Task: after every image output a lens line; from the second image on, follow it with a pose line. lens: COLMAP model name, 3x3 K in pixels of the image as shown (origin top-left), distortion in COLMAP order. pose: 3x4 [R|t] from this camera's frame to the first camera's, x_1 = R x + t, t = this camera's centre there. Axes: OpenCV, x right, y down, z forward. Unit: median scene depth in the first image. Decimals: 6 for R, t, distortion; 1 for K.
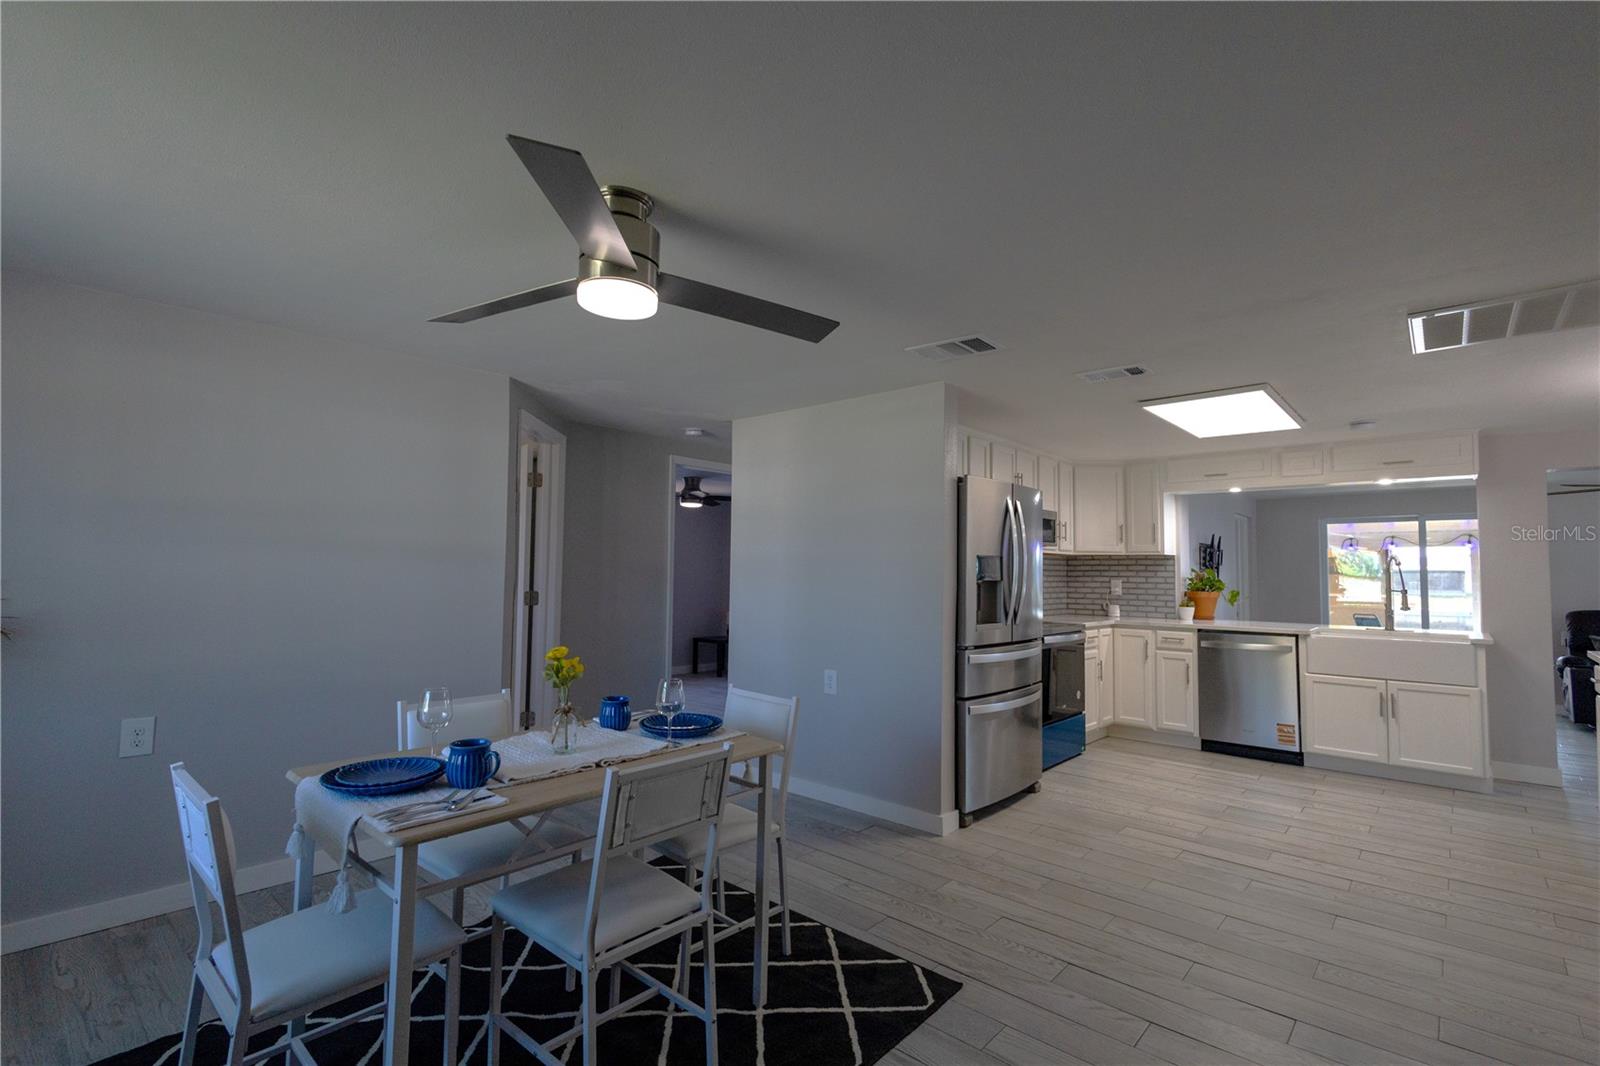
lens RADIAL K [[743.6, 0, 801.6], [0, 743.6, 532.2], [0, 0, 1]] dist [0.009011, 0.000202]
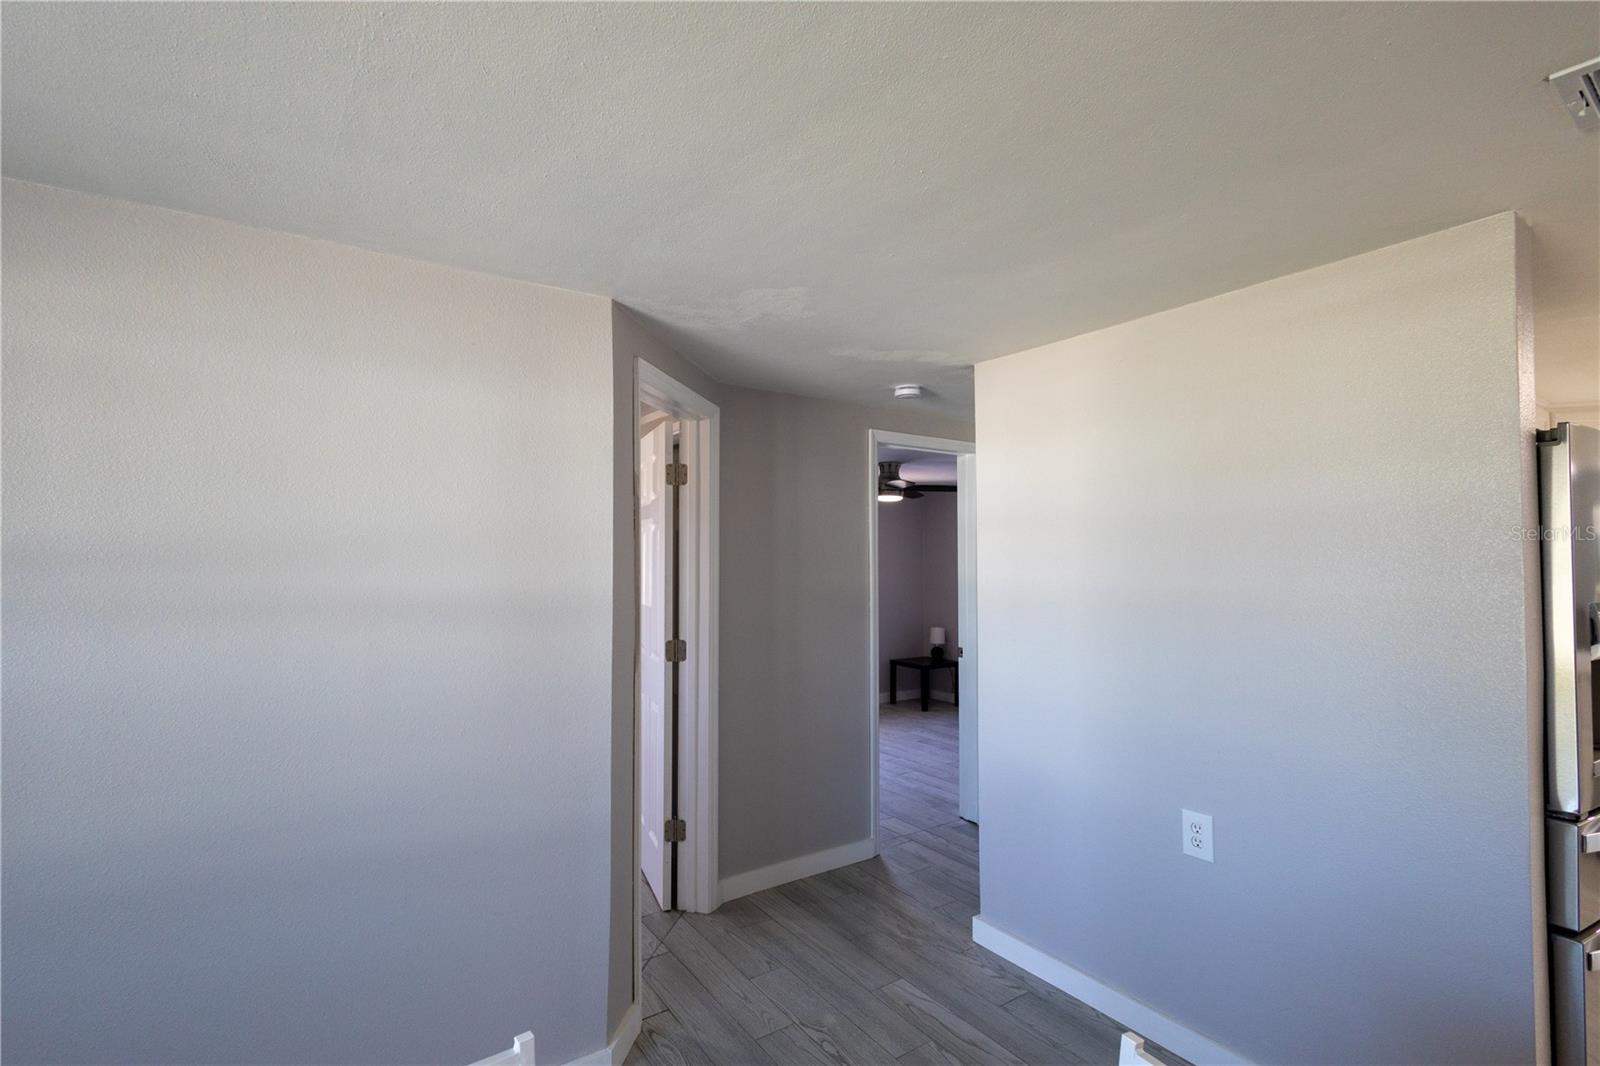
lens RADIAL K [[743.6, 0, 801.6], [0, 743.6, 532.2], [0, 0, 1]] dist [0.009011, 0.000202]
pose [[0.972363, -0.021879, -0.232446, -0.092235], [0.026204, 0.999536, 0.015531, -0.025325], [0.231998, -0.021193, 0.972485, 0.367832]]
